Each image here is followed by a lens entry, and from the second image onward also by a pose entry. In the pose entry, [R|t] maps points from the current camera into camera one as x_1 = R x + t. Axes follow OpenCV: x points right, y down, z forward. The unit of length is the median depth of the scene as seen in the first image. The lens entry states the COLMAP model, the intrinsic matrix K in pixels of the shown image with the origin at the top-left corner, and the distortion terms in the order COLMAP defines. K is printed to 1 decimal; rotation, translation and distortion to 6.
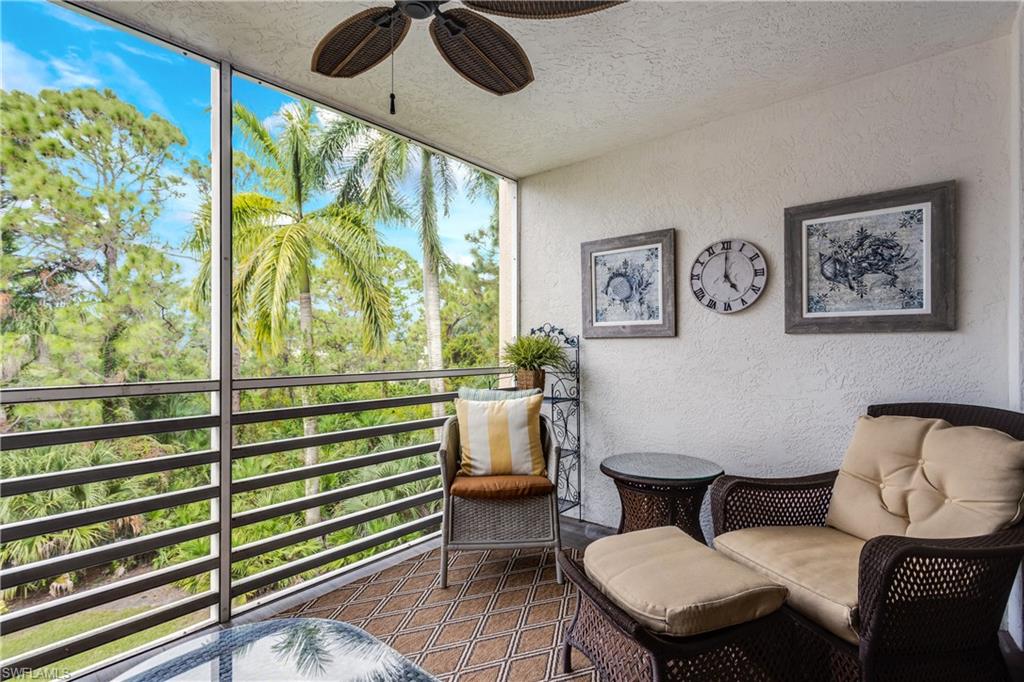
lens RADIAL K [[485.1, 0, 510.8], [0, 485.1, 342.8], [0, 0, 1]] dist [-0.002765, 0.003755]
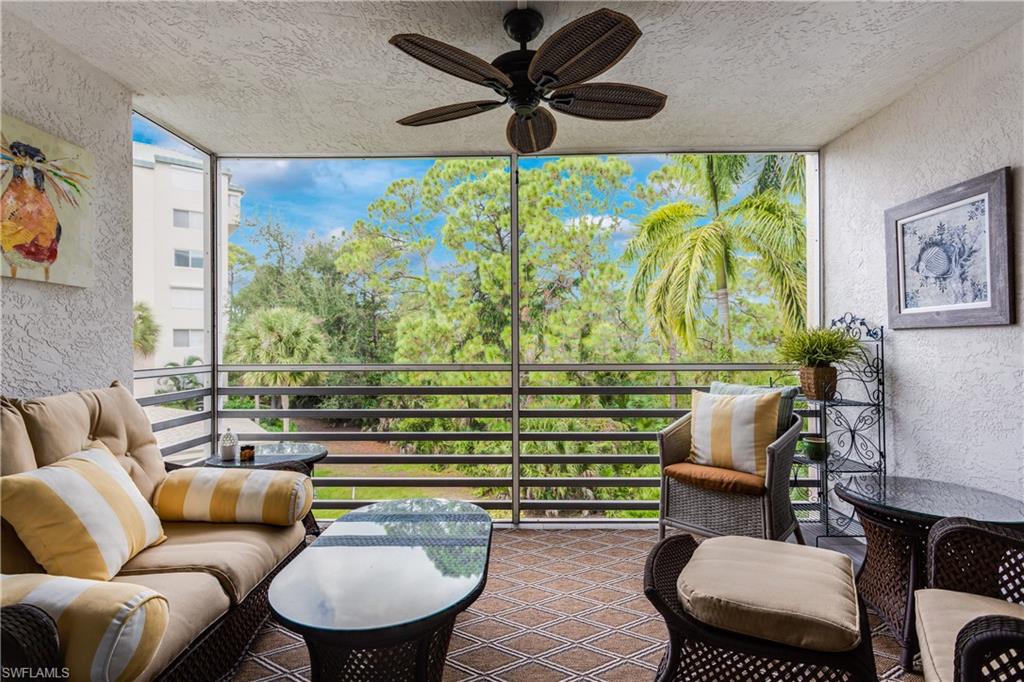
lens RADIAL K [[485.1, 0, 508.9], [0, 485.1, 340.7], [0, 0, 1]] dist [-0.002765, 0.003755]
pose [[0.638010, -0.006628, -0.769999, 0.373662], [0.011066, 0.999939, 0.000562, 0.001723], [0.769948, -0.008880, 0.638045, 0.013484]]
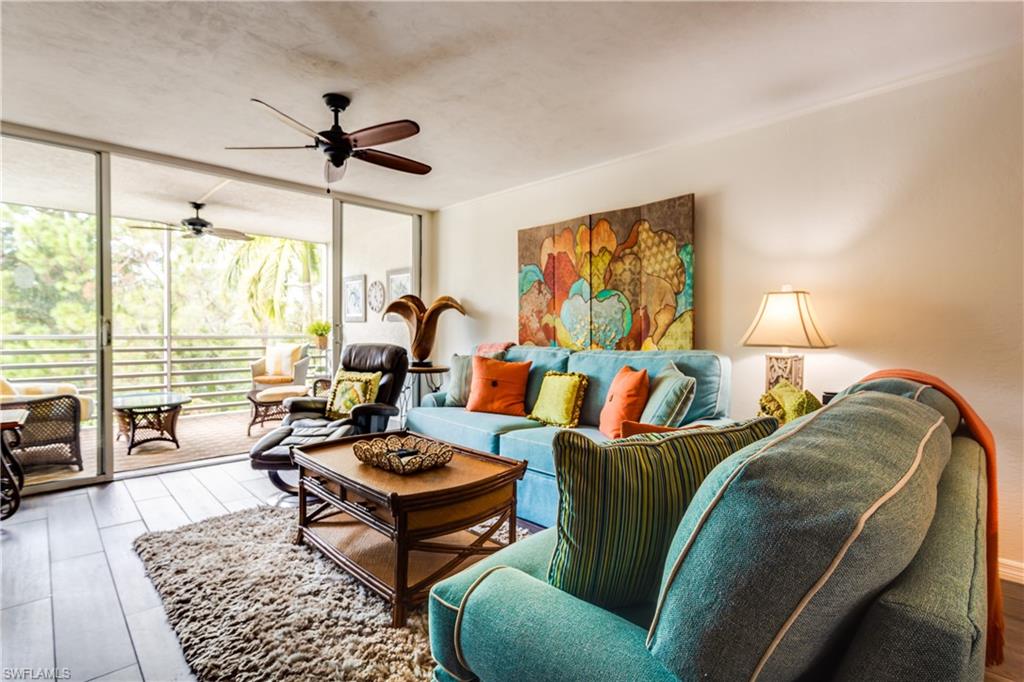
lens RADIAL K [[485.1, 0, 507.5], [0, 485.1, 335.3], [0, 0, 1]] dist [-0.002765, 0.003755]
pose [[0.995688, 0.014036, -0.091700, 1.098282], [-0.011811, 0.999623, 0.024770, -0.011822], [0.092014, -0.023580, 0.995479, -1.099226]]
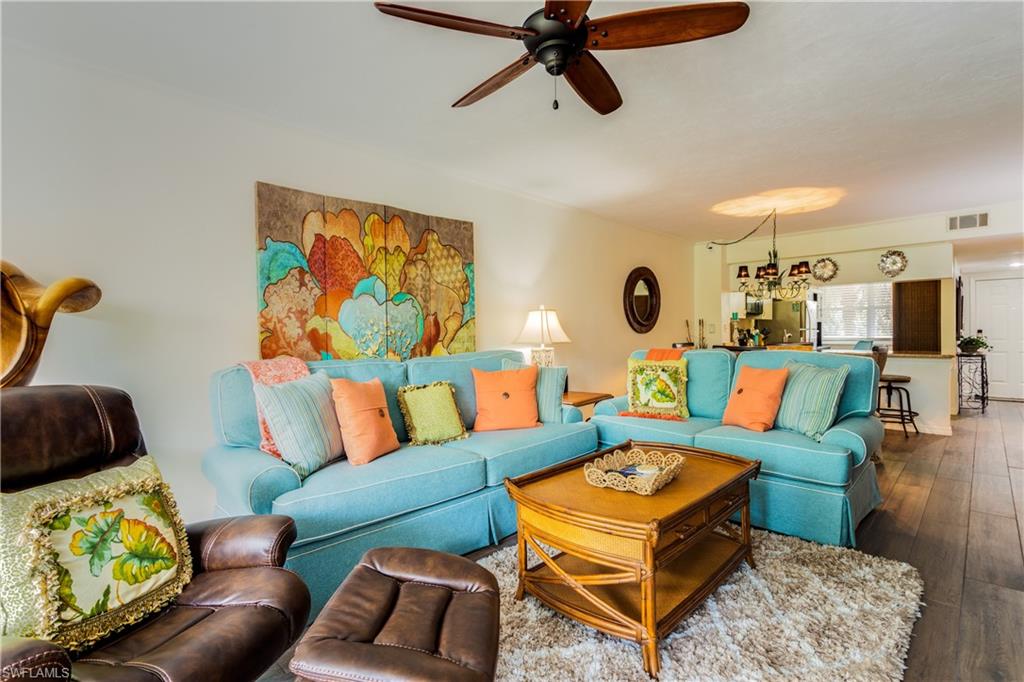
lens RADIAL K [[485.1, 0, 512.0], [0, 485.1, 336.1], [0, 0, 1]] dist [-0.002765, 0.003755]
pose [[0.068381, -0.002096, 0.997657, 0.178118], [-0.000498, 0.999998, 0.002135, -0.001205], [-0.997659, -0.000643, 0.068380, -0.250366]]
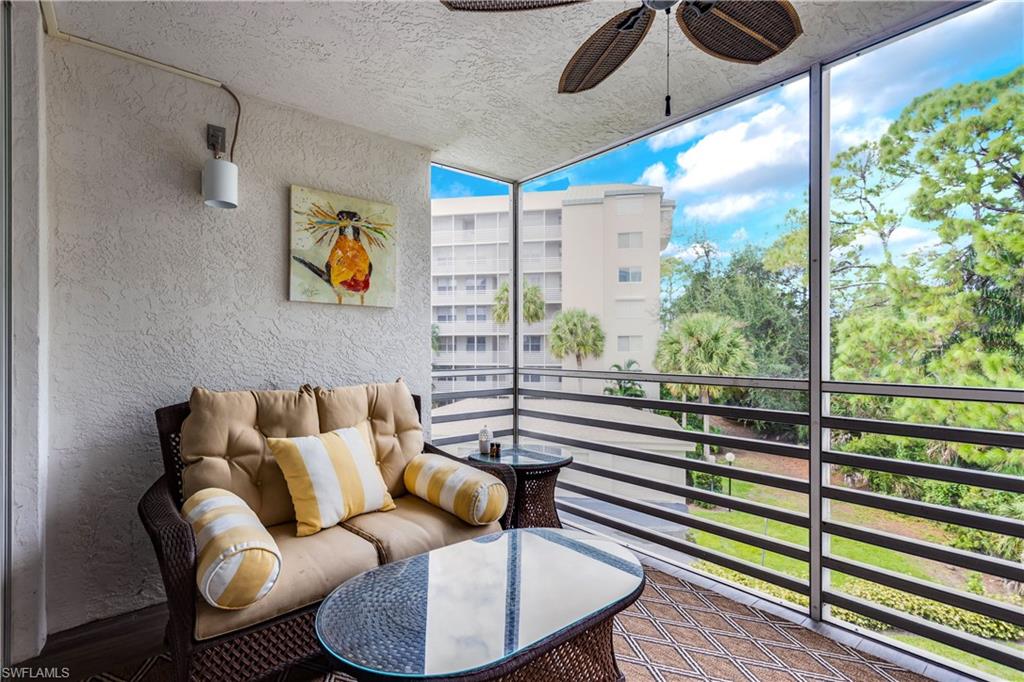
lens RADIAL K [[485.1, 0, 505.1], [0, 485.1, 352.7], [0, 0, 1]] dist [-0.002765, 0.003755]
pose [[-0.169793, 0.007360, -0.985452, 0.338963], [0.010272, 0.999931, 0.005698, 0.003487], [0.985426, -0.009155, -0.169857, 0.355245]]
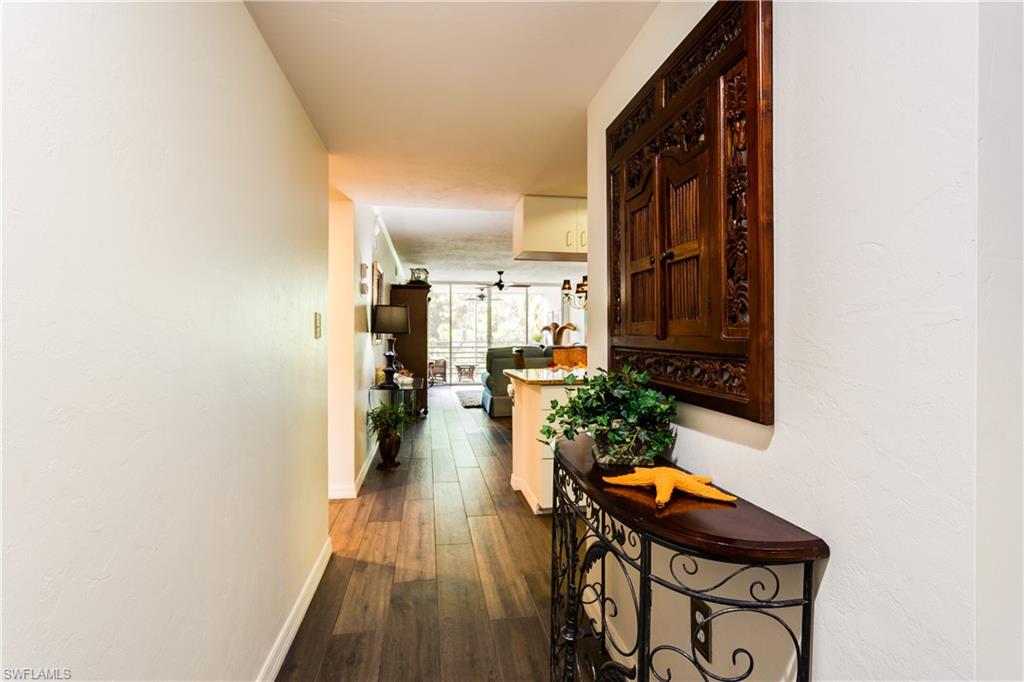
lens RADIAL K [[485.1, 0, 516.6], [0, 485.1, 335.4], [0, 0, 1]] dist [-0.002765, 0.003755]
pose [[0.776705, 0.000959, -0.629864, 2.699850], [0.005785, 0.999946, 0.008657, -0.037212], [0.629838, -0.010368, 0.776657, -2.553697]]
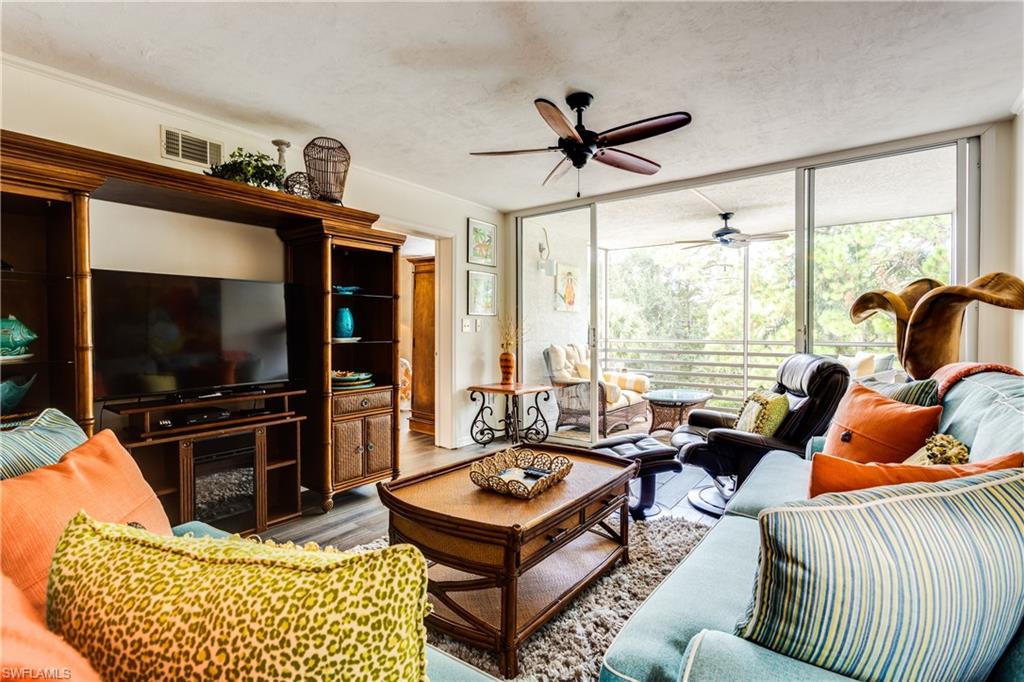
lens RADIAL K [[485.1, 0, 509.9], [0, 485.1, 337.9], [0, 0, 1]] dist [-0.002765, 0.003755]
pose [[0.063693, 0.019832, -0.997772, 1.543224], [0.009888, 0.999741, 0.020502, -0.013543], [0.997921, -0.011172, 0.063480, -0.436226]]
